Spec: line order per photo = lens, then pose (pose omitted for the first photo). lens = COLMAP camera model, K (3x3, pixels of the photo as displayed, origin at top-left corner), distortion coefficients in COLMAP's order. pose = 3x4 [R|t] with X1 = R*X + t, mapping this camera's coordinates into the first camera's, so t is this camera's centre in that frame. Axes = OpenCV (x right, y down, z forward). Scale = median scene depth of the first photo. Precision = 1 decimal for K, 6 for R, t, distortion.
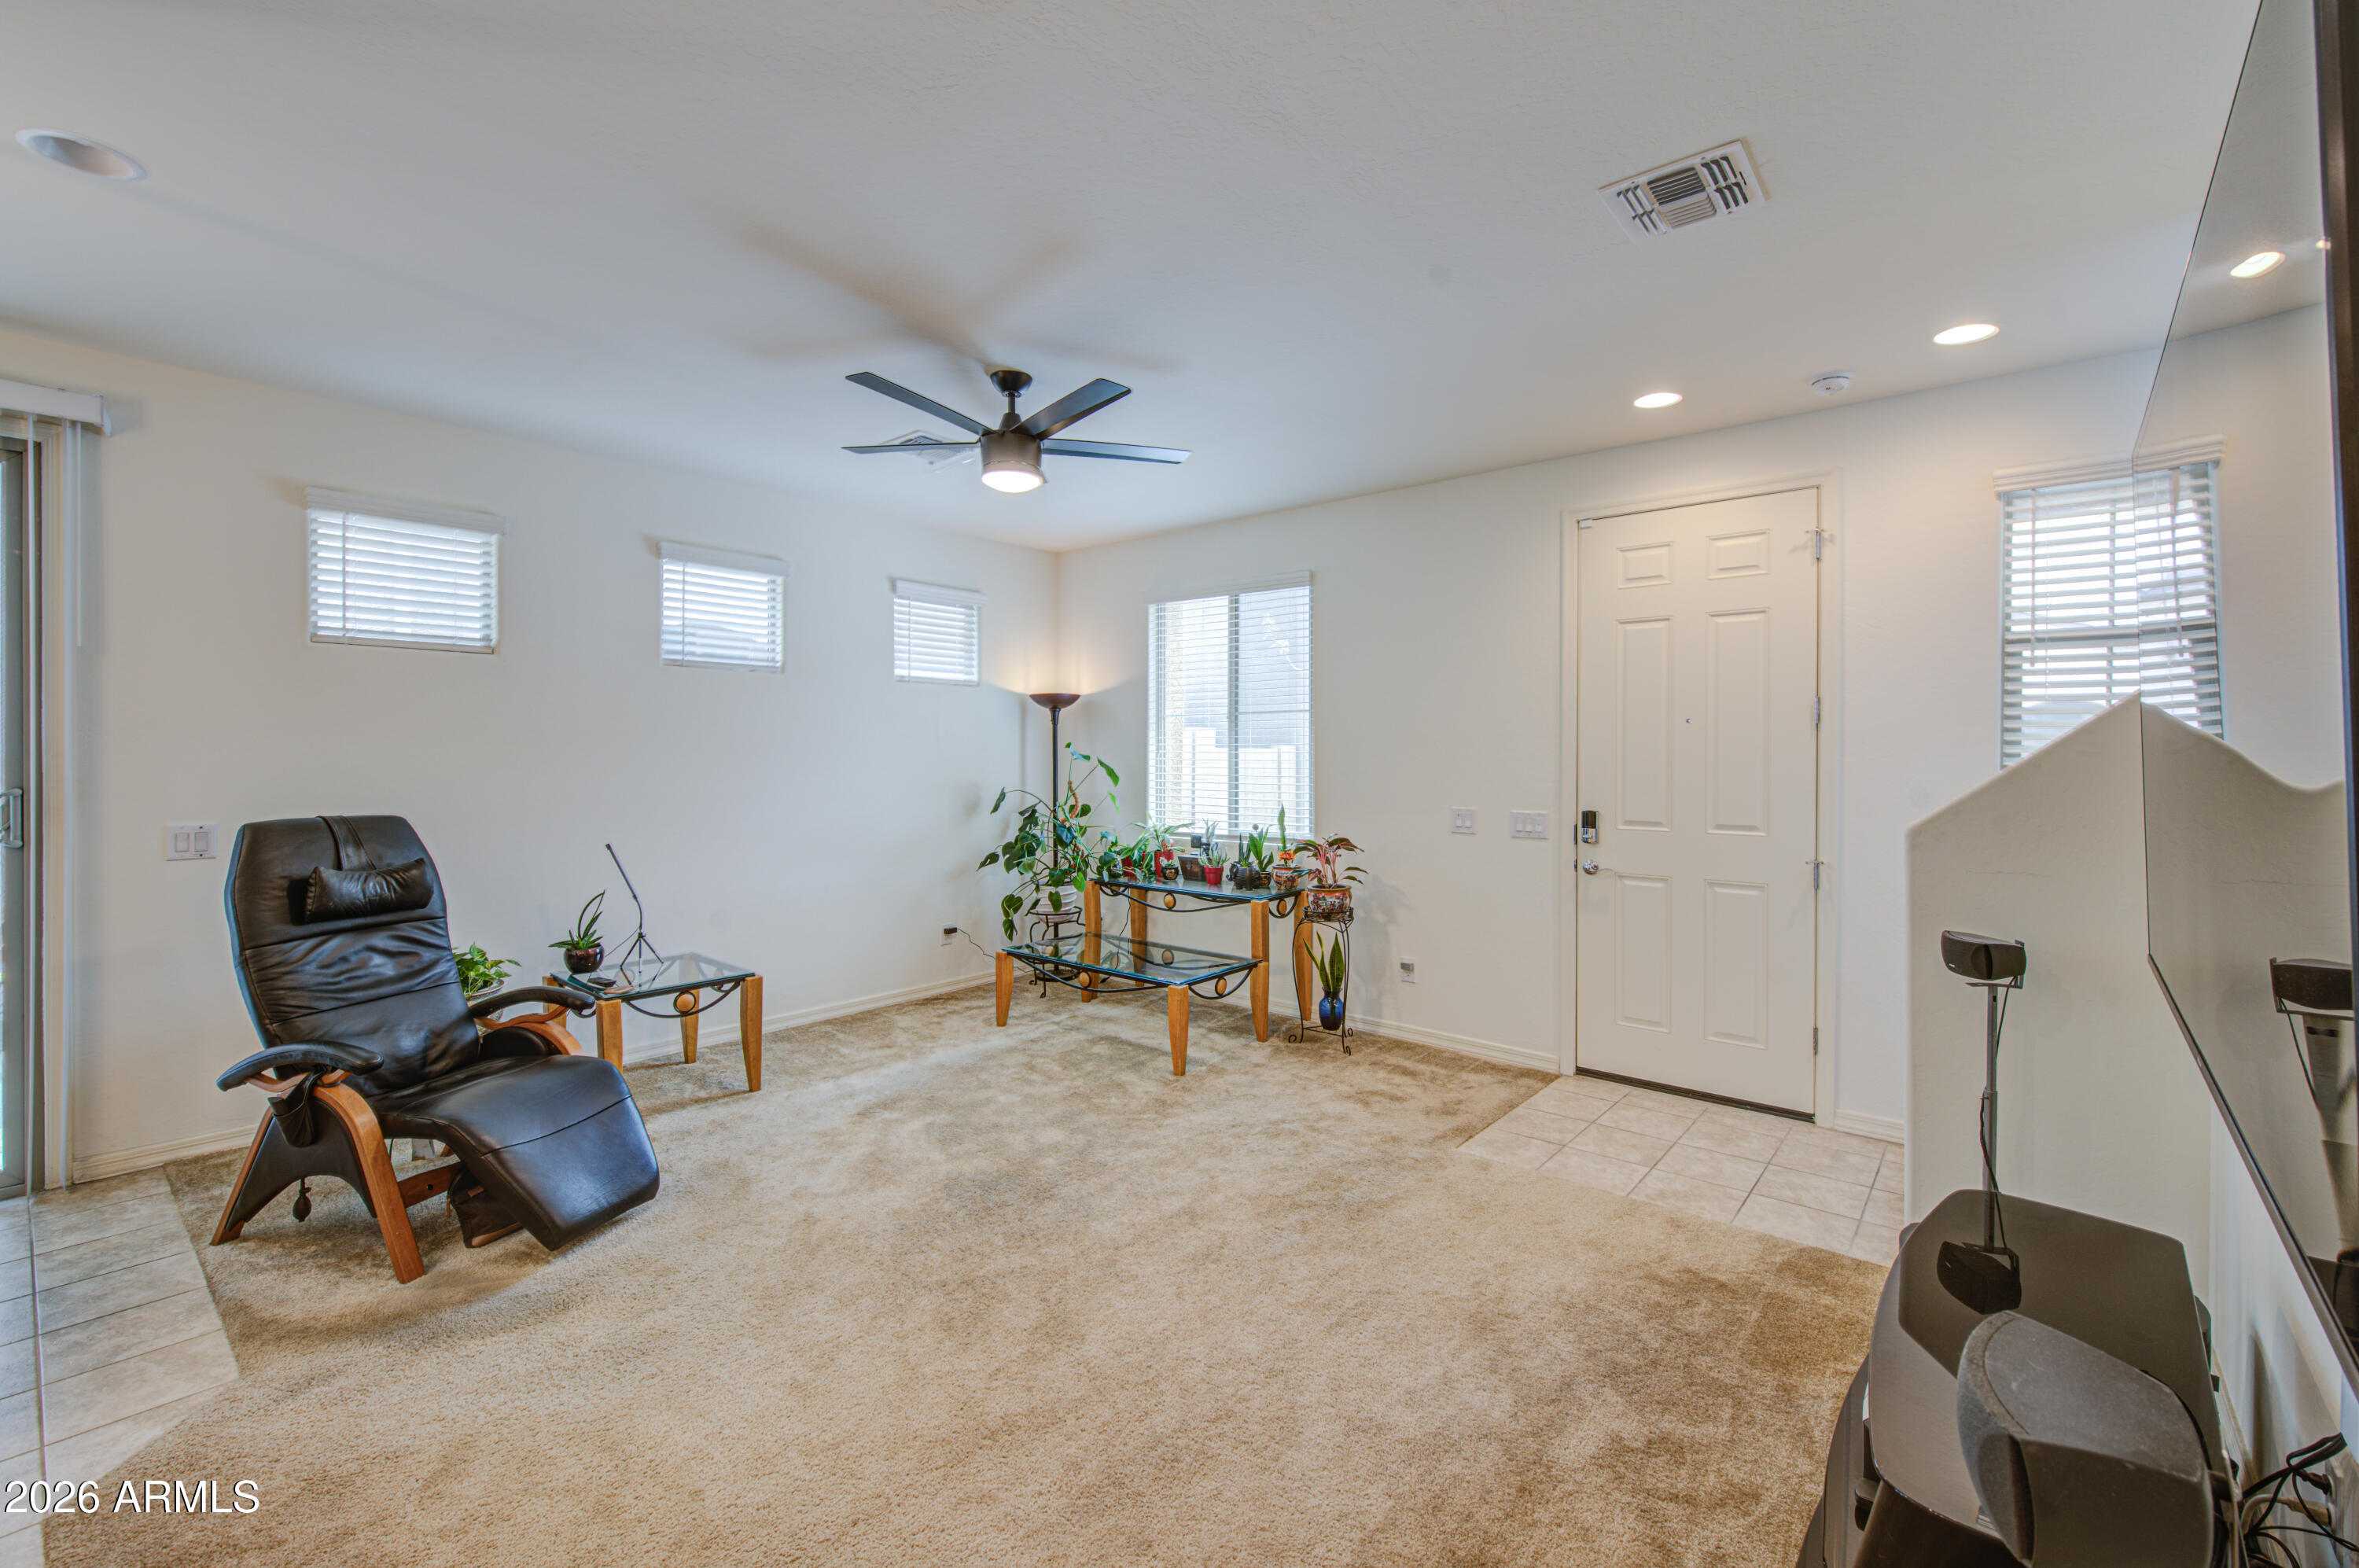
lens RADIAL K [[988.1, 0, 1204.0], [0, 988.1, 755.4], [0, 0, 1]] dist [-0.000125, -0.000205]
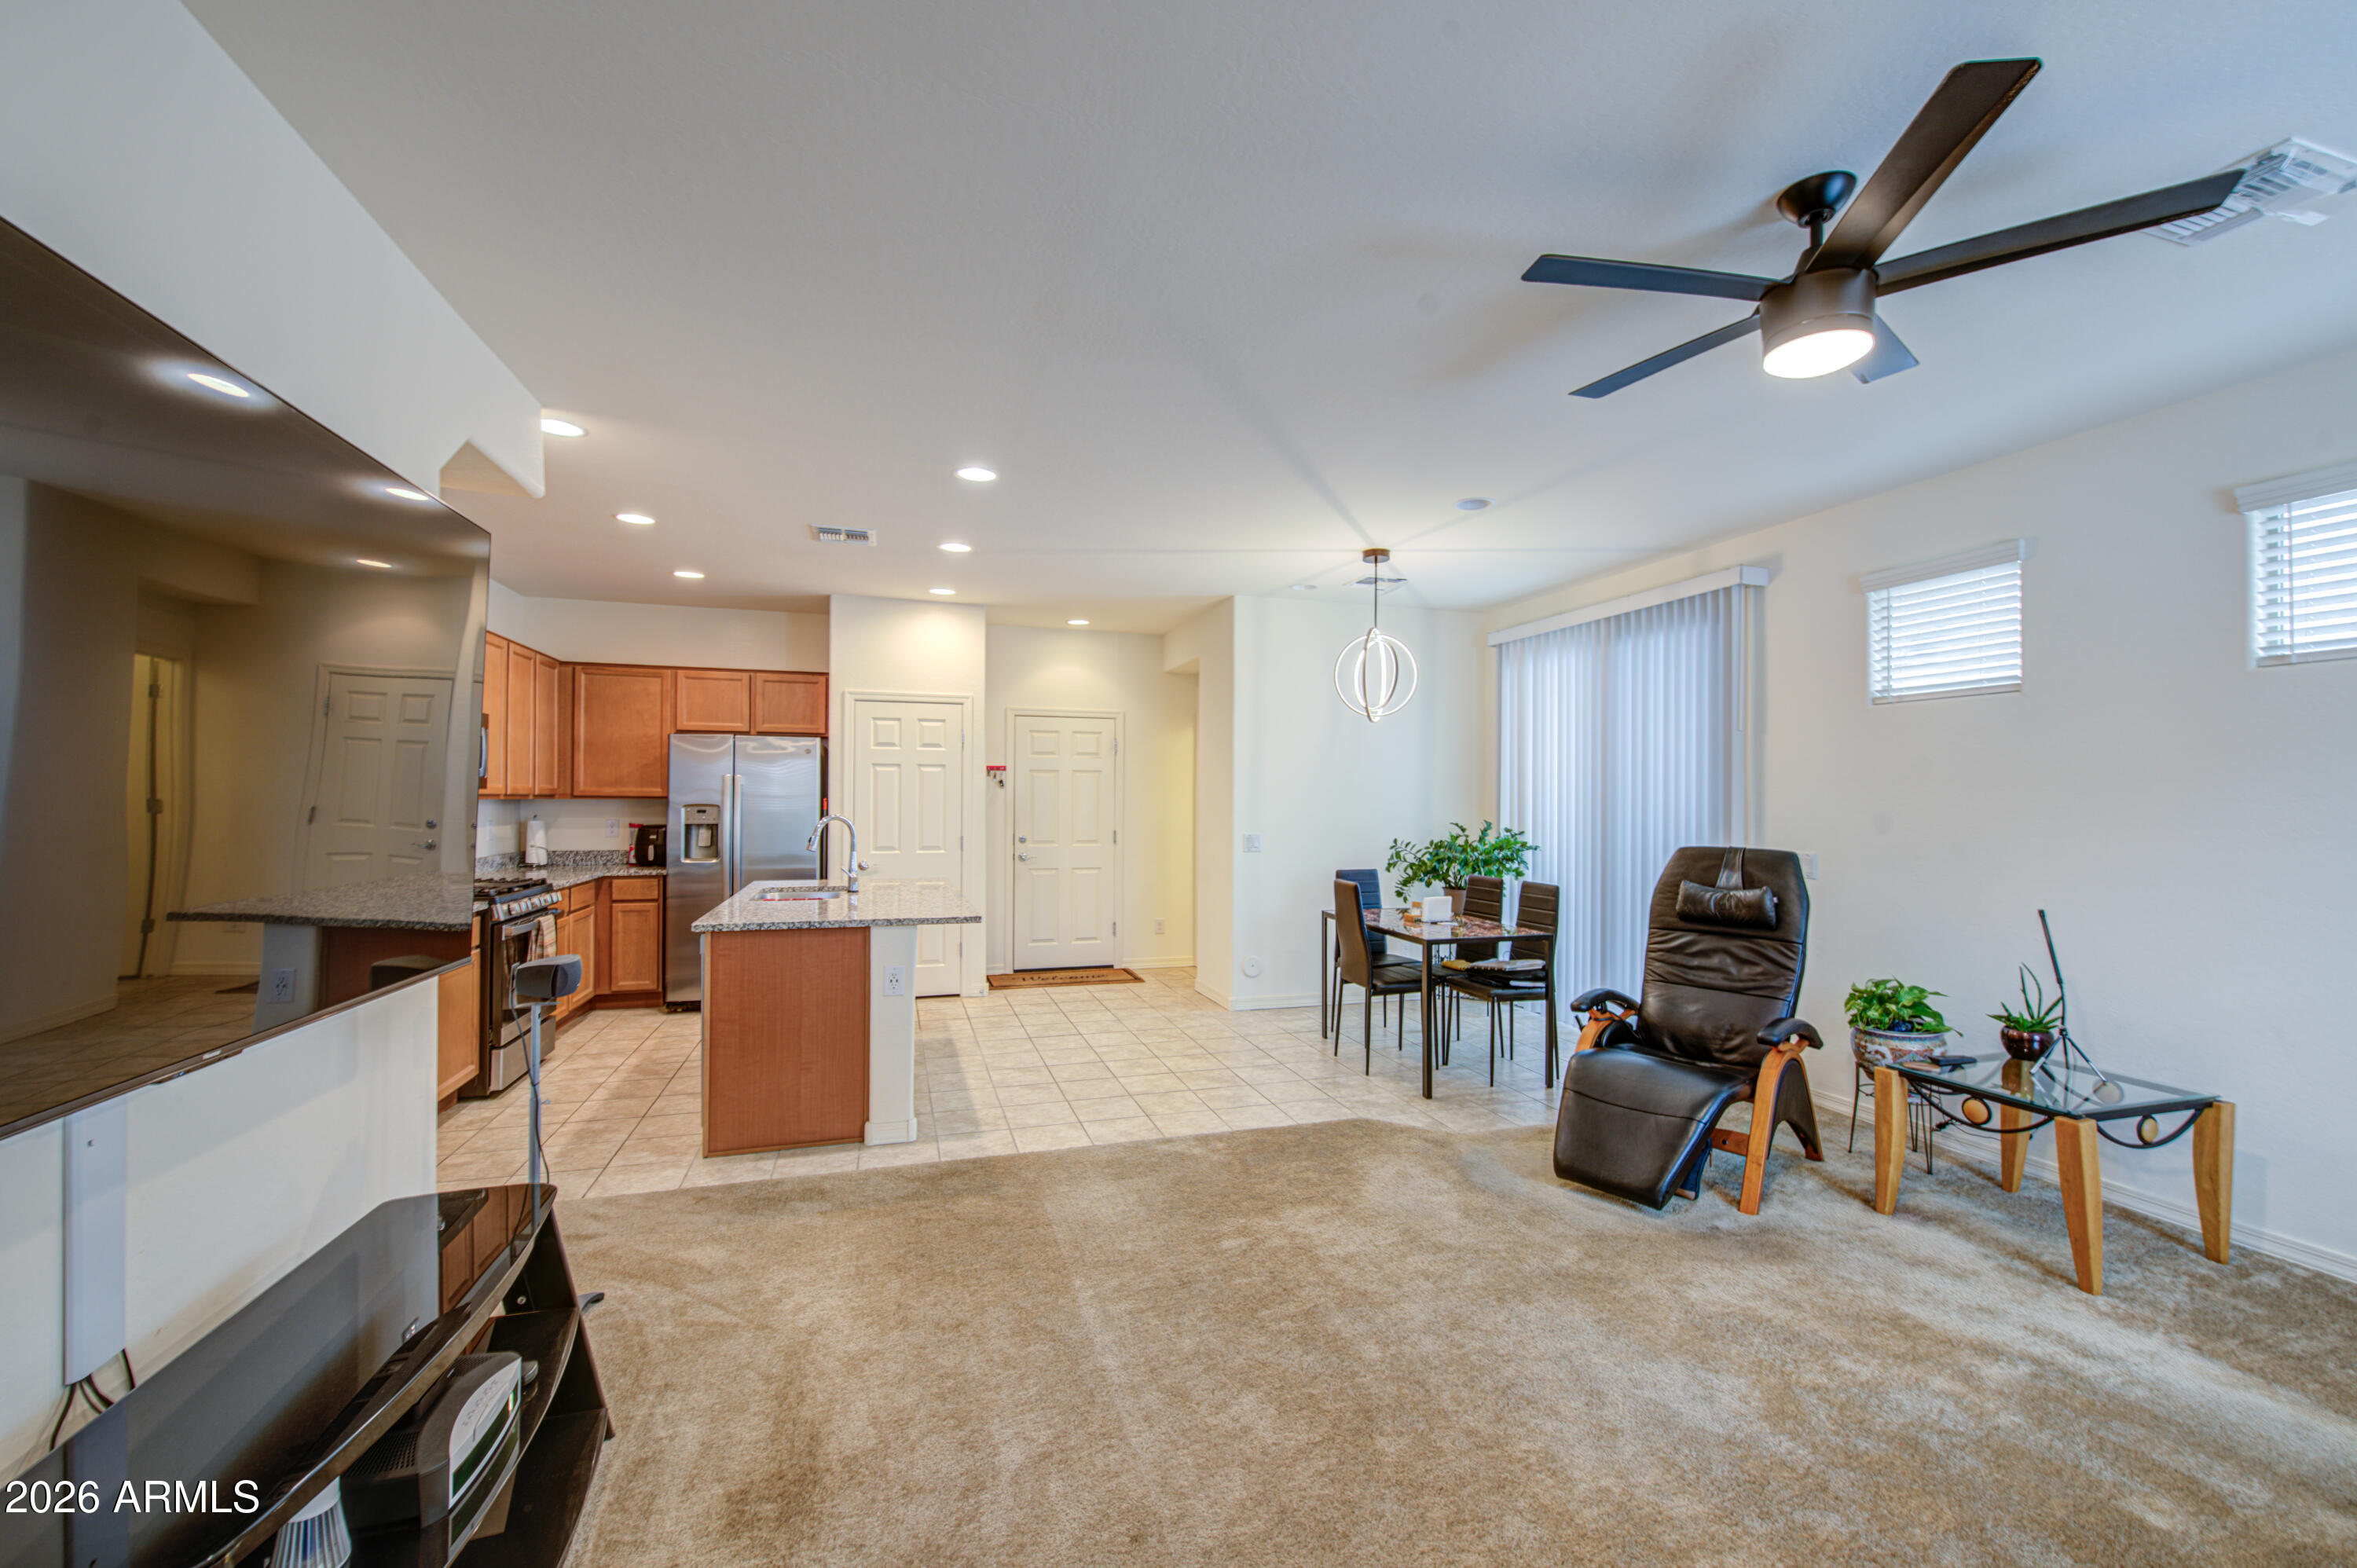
lens RADIAL K [[957.8, 0, 1188.6], [0, 957.8, 798.2], [0, 0, 1]] dist [0.000752, -0.000084]
pose [[-0.542383, -0.007507, -0.840098, 0.402922], [-0.007649, 0.999963, -0.003997, 0.005655], [0.840096, 0.004258, -0.542420, 0.767074]]
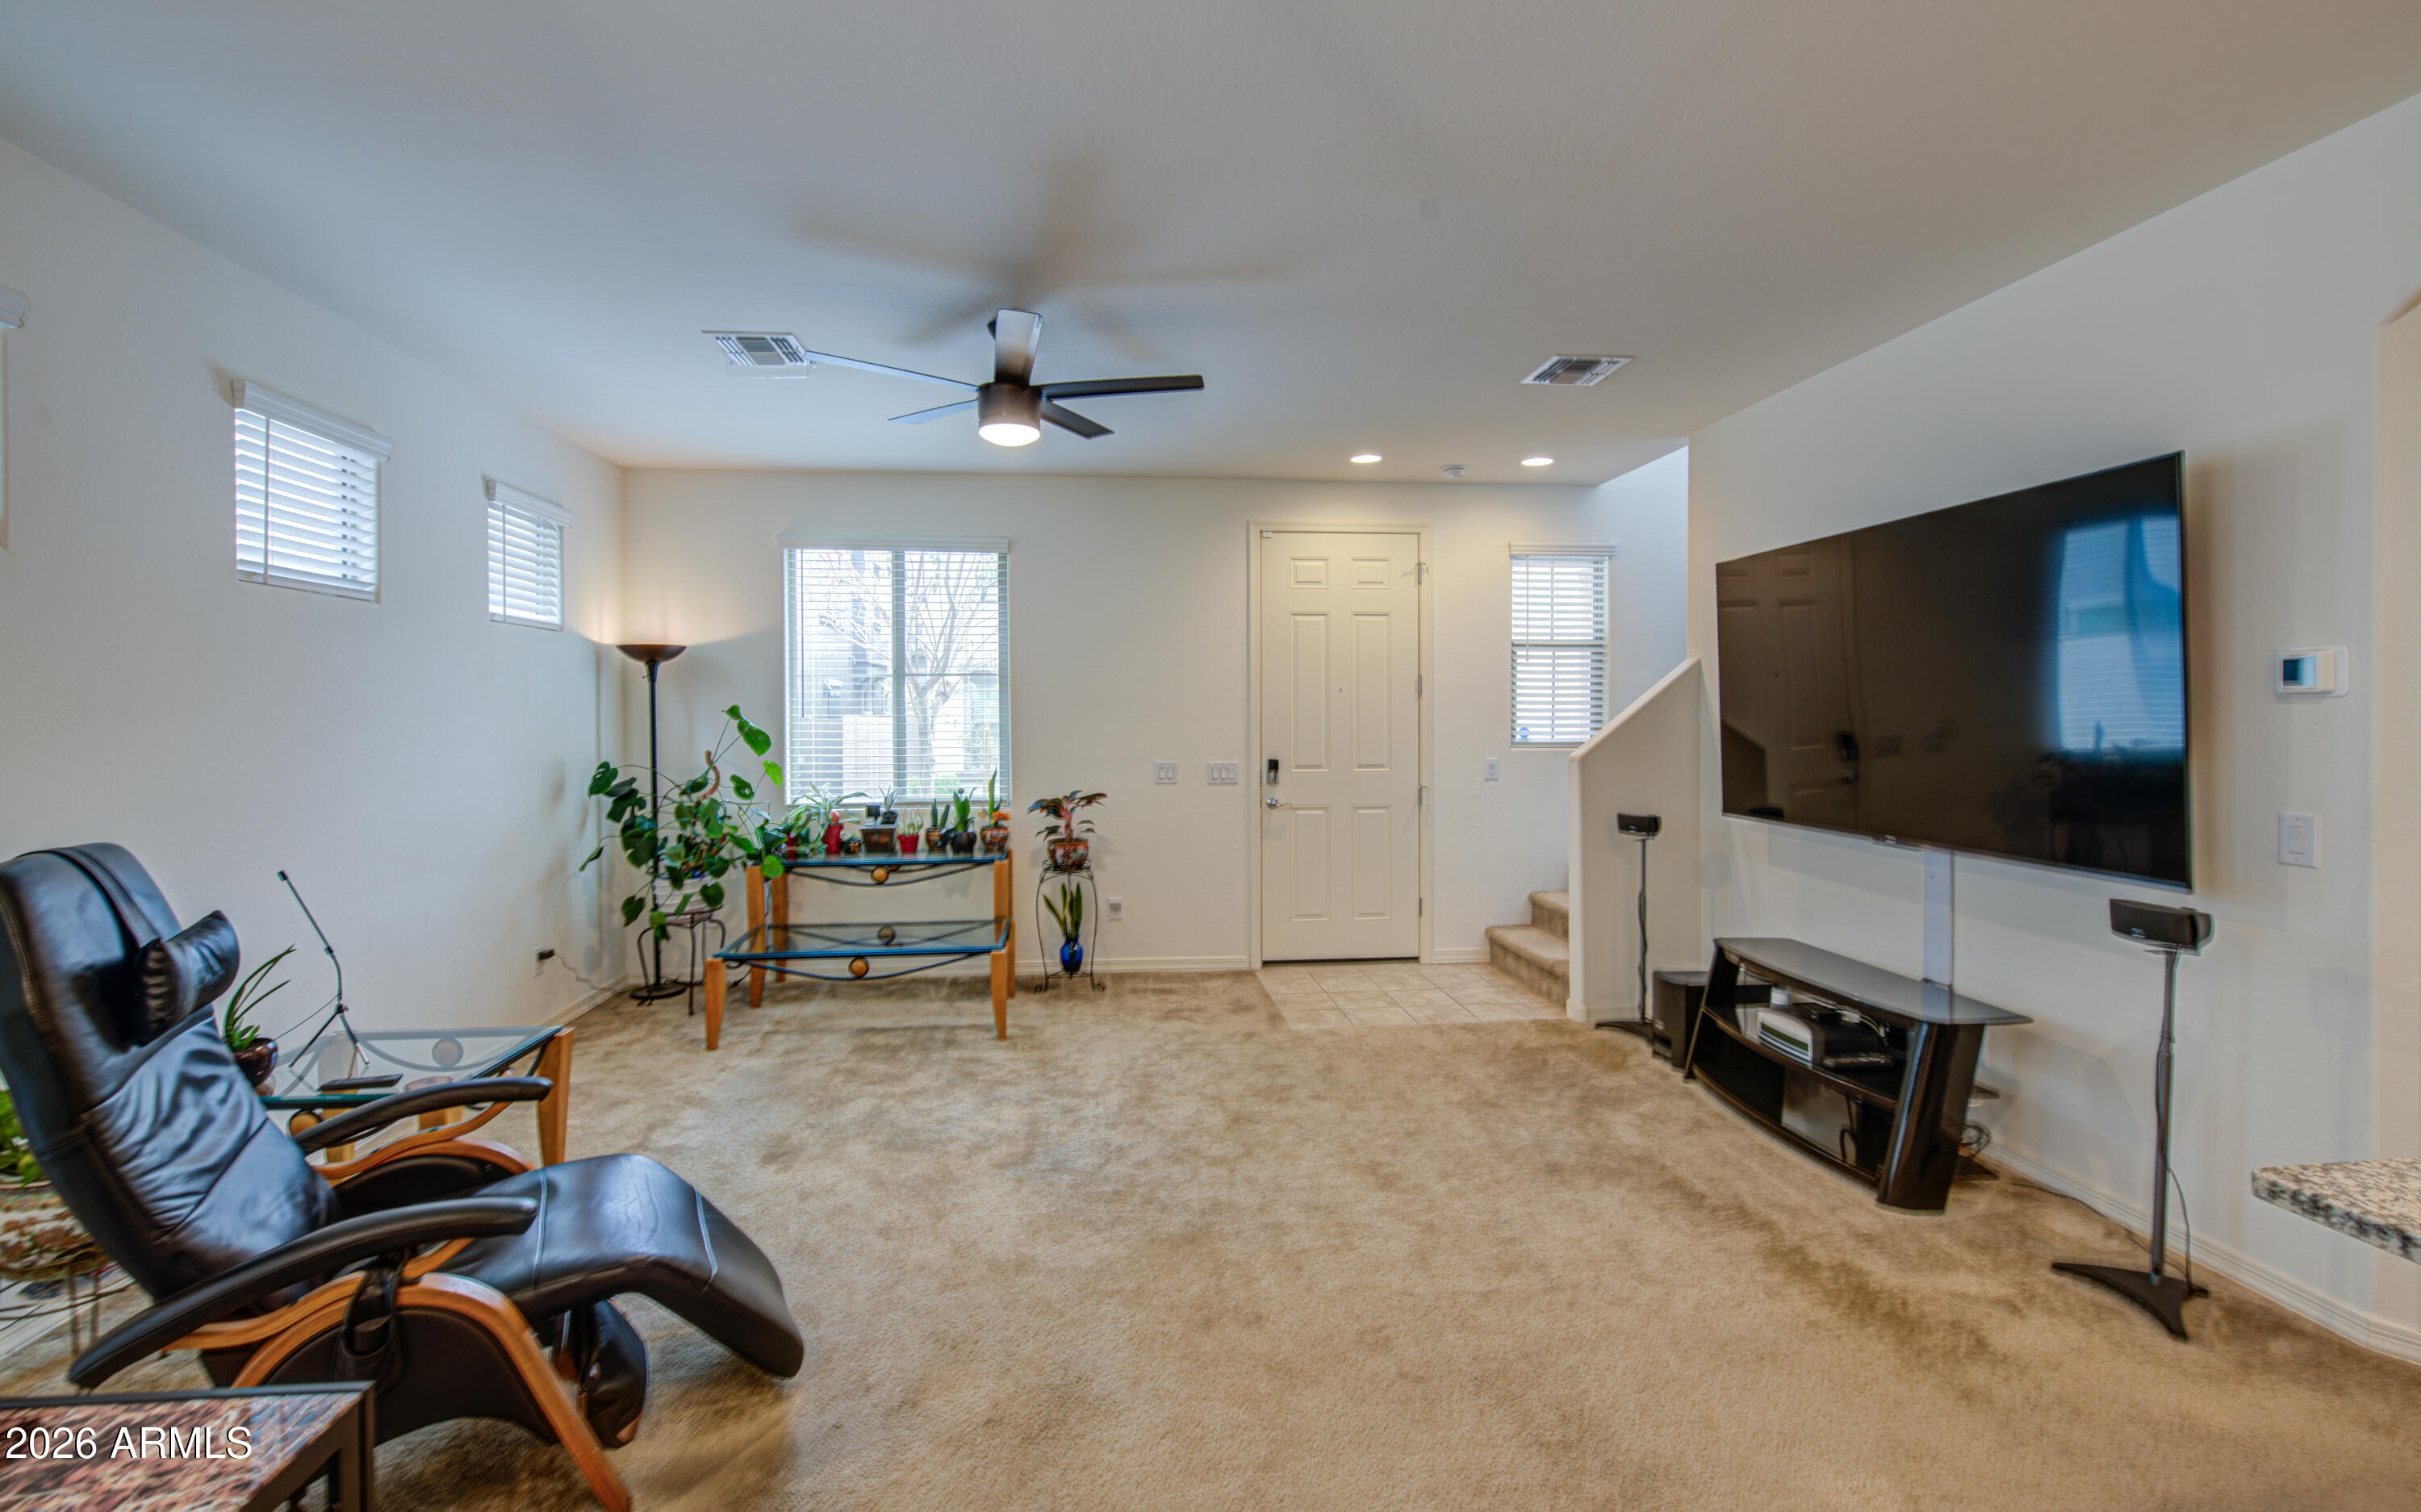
lens RADIAL K [[1021.0, 0, 1180.2], [0, 1021.0, 718.9], [0, 0, 1]] dist [-0.001094, -0.000625]
pose [[0.708336, -0.009495, 0.705812, -0.600450], [0.007575, 0.999954, 0.005850, -0.004246], [-0.705835, 0.001202, 0.708375, 0.140184]]
